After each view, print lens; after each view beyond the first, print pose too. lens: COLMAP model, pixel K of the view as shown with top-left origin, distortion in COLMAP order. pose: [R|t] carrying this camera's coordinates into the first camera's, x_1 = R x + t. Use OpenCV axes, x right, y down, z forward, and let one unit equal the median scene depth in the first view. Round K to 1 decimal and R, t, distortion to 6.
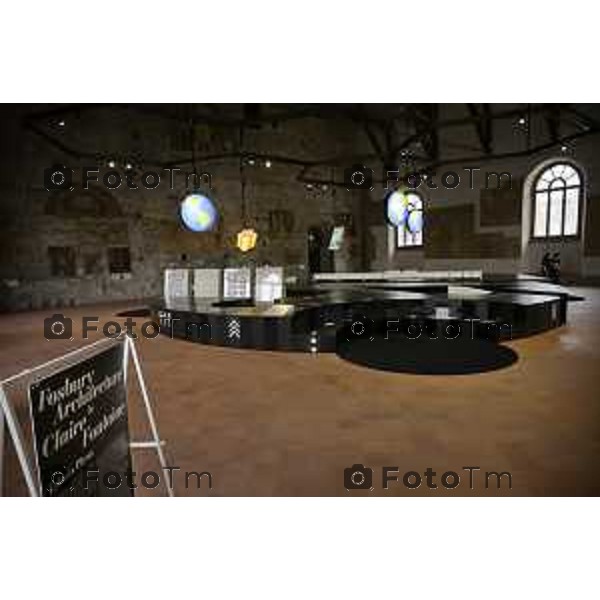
lens RADIAL K [[408.9, 0, 295.7], [0, 408.9, 303.5], [0, 0, 1]] dist [0.009194, -0.003908]
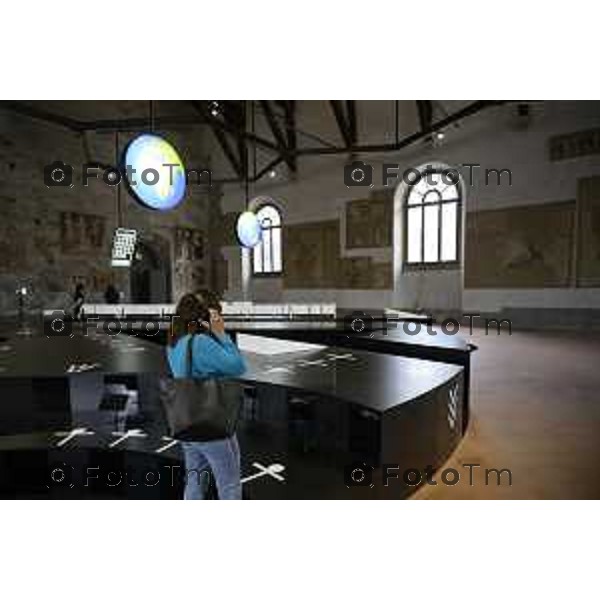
lens RADIAL K [[408.9, 0, 297.9], [0, 408.9, 302.7], [0, 0, 1]] dist [0.009194, -0.003908]
pose [[0.967029, 0.020153, 0.253870, 0.184452], [0.001356, 0.996443, -0.084264, -0.020946], [-0.254665, 0.081830, 0.963561, 0.310458]]
